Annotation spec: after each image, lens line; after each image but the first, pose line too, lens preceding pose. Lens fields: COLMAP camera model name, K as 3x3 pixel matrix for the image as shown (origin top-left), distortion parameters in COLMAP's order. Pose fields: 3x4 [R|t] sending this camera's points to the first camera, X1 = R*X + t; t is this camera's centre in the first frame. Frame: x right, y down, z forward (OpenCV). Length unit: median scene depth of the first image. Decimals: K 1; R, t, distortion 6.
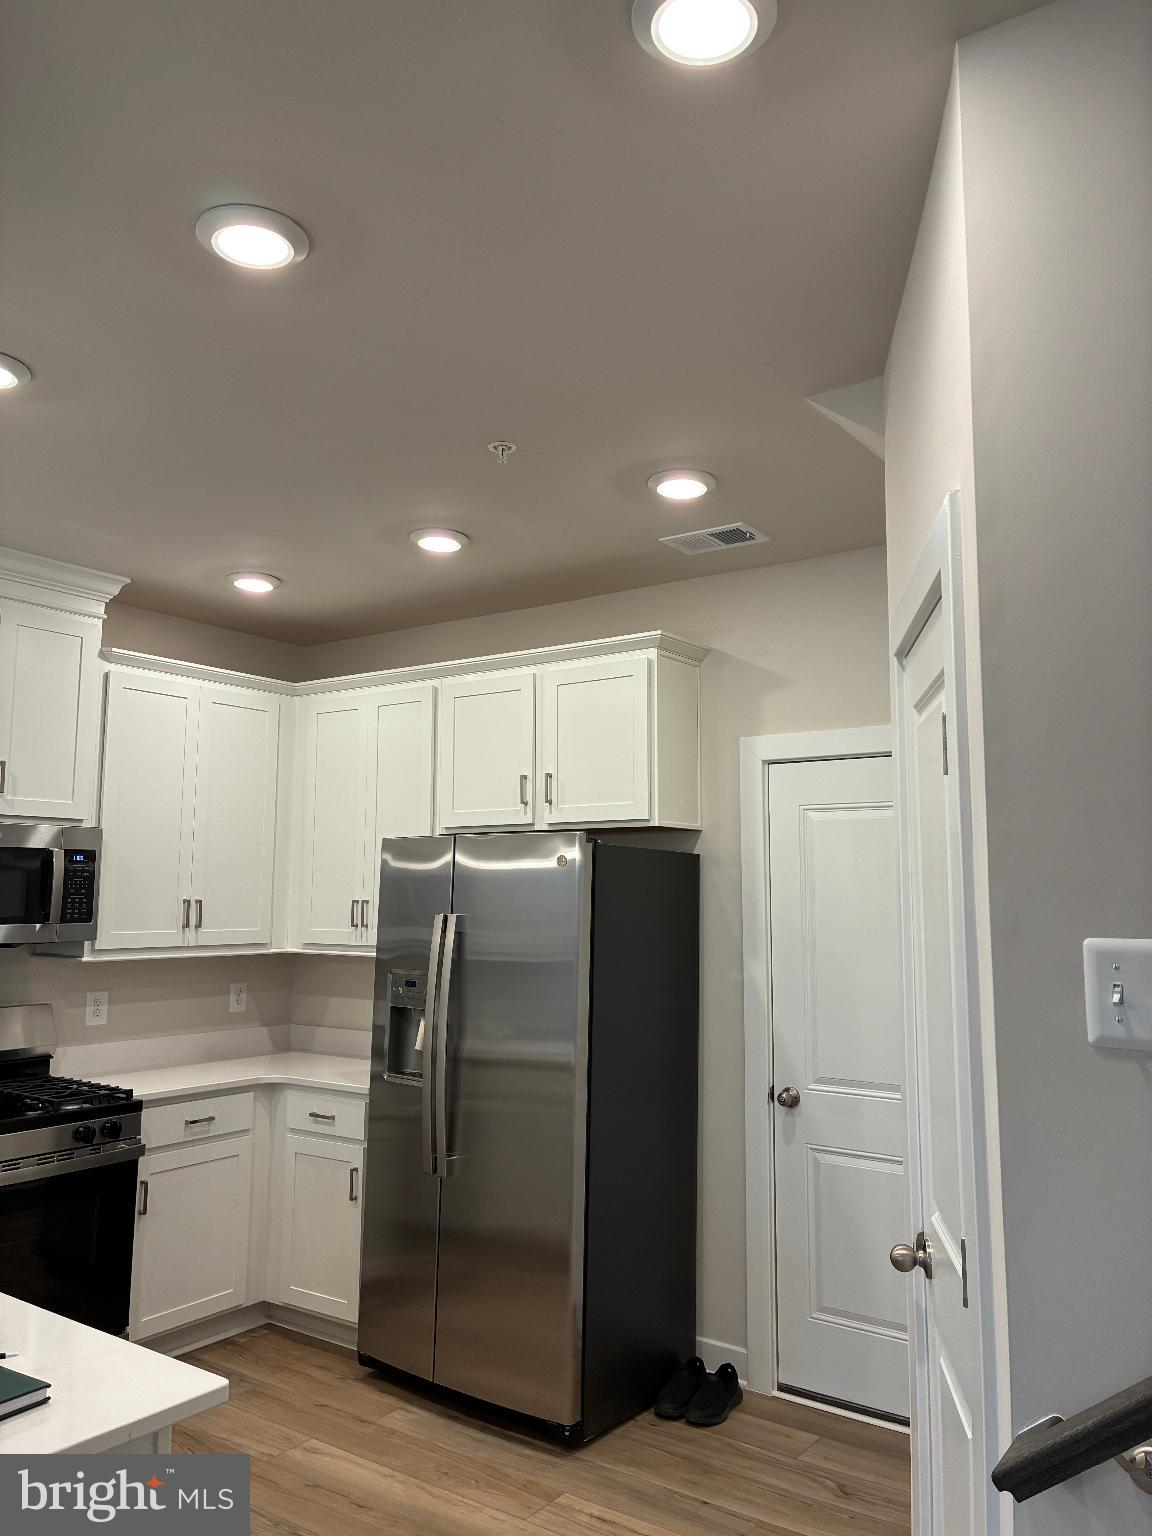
lens RADIAL K [[1176.7, 0, 585.5], [0, 1176.7, 752.7], [0, 0, 1]] dist [0.048109, -0.057846]
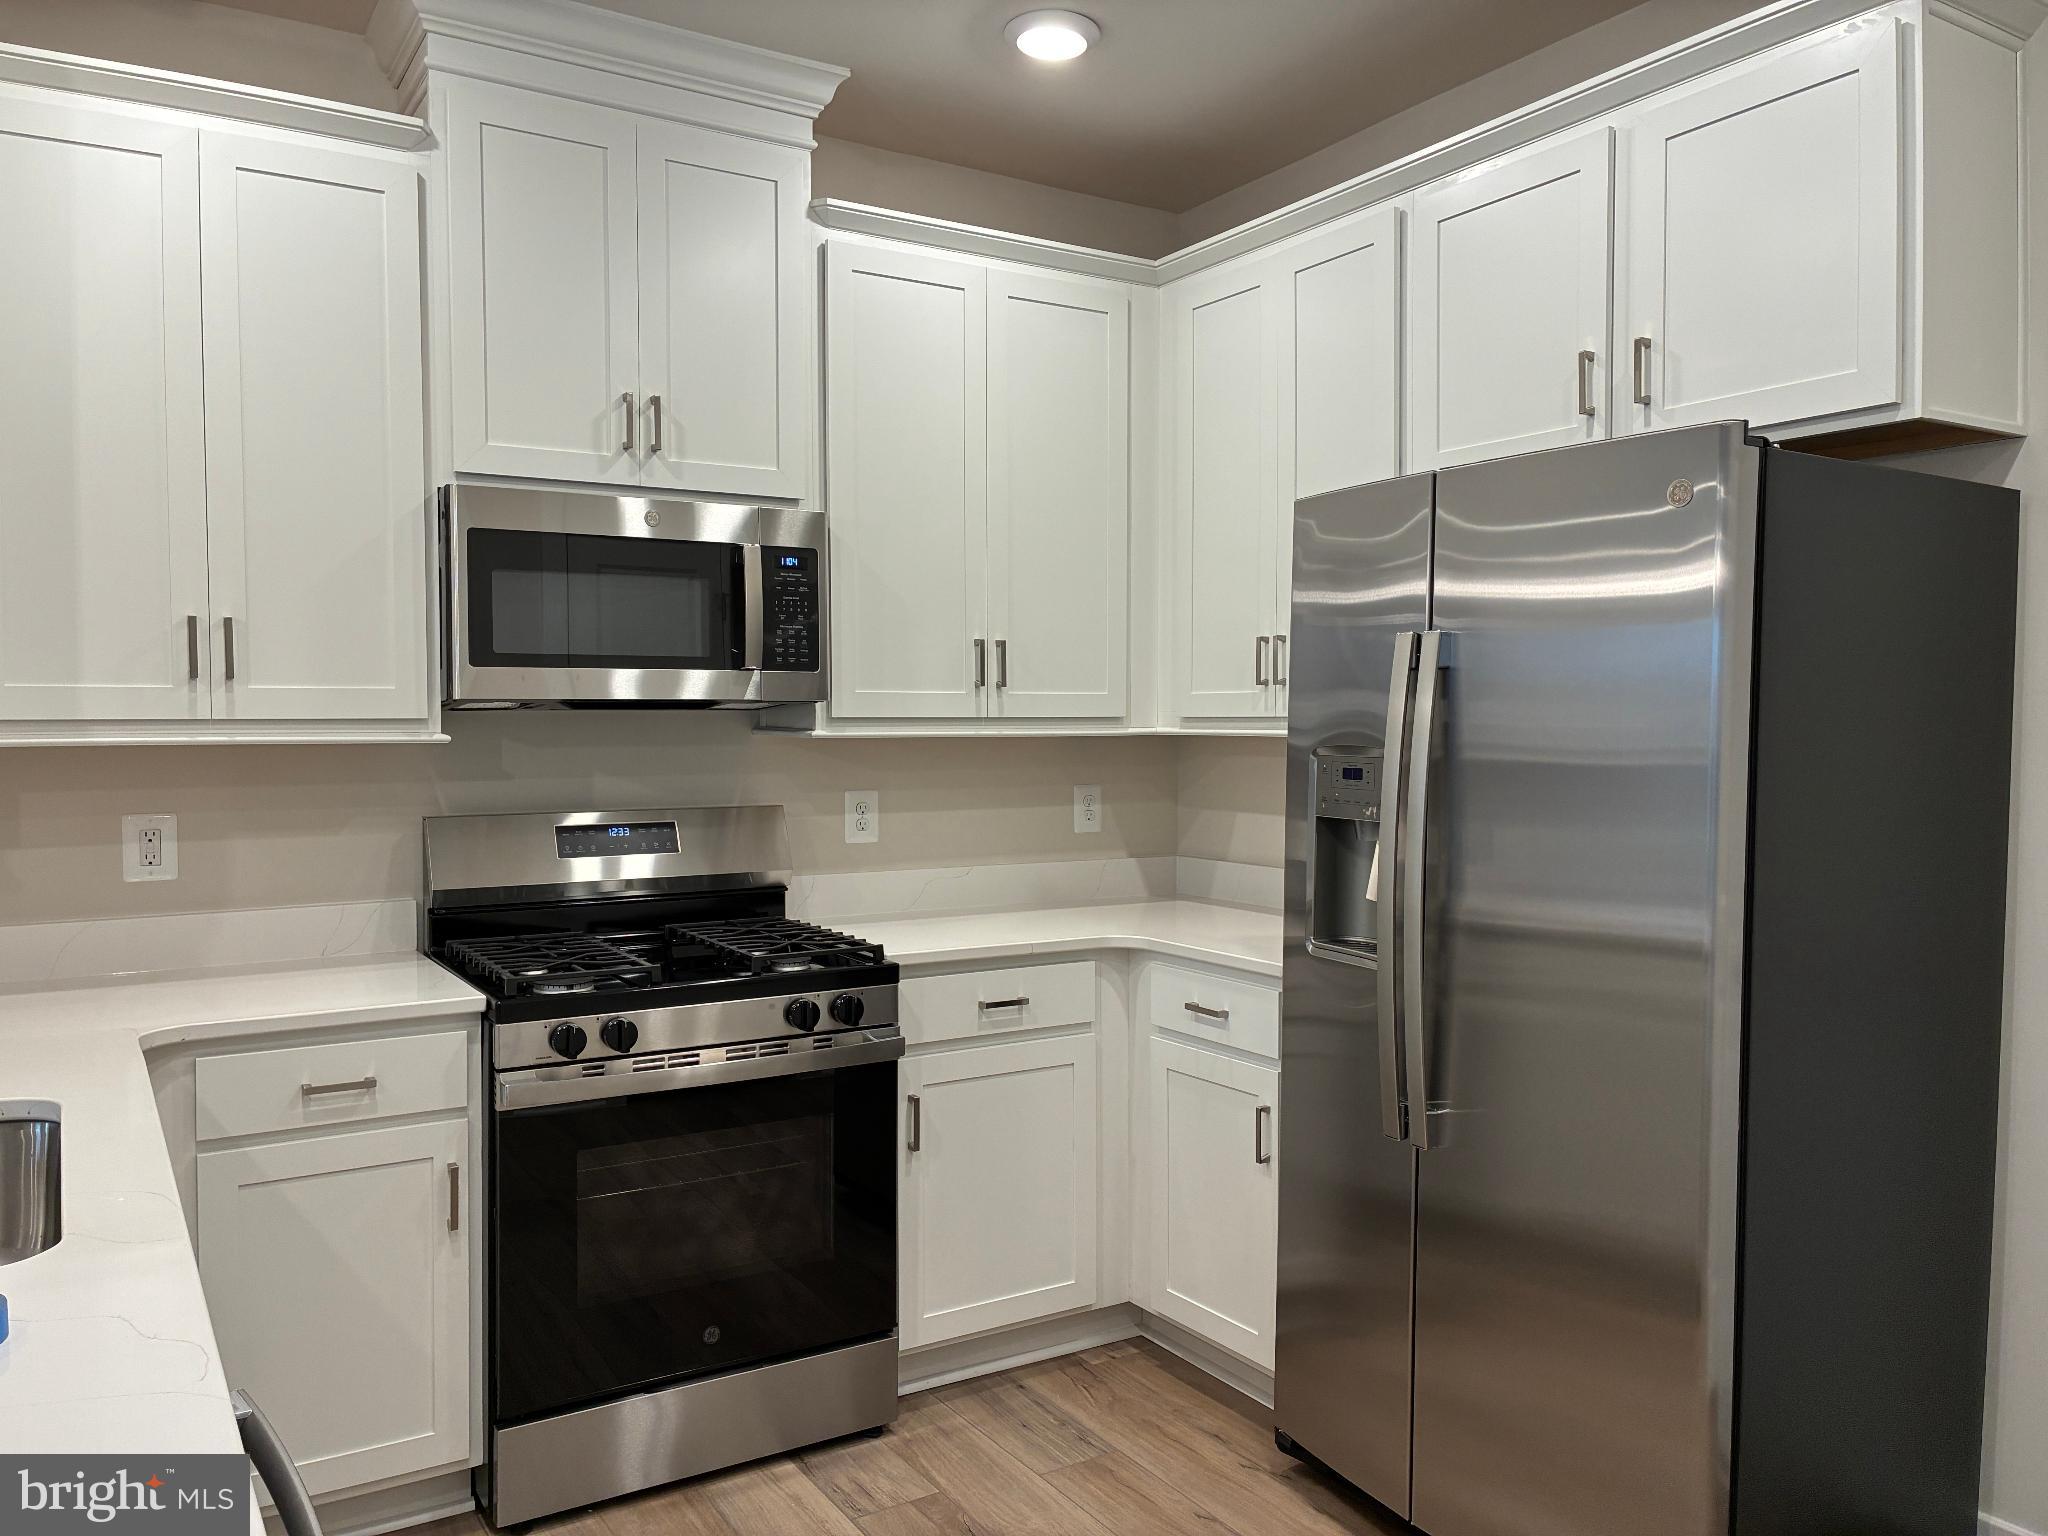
lens RADIAL K [[1568.9, 0, 1027.8], [0, 1568.9, 754.6], [0, 0, 1]] dist [0.048109, -0.057846]
pose [[0.925157, 0.003418, -0.379568, -0.018613], [0.051668, 0.989519, 0.134846, 0.084122], [0.376051, -0.144365, 0.915284, 0.310175]]
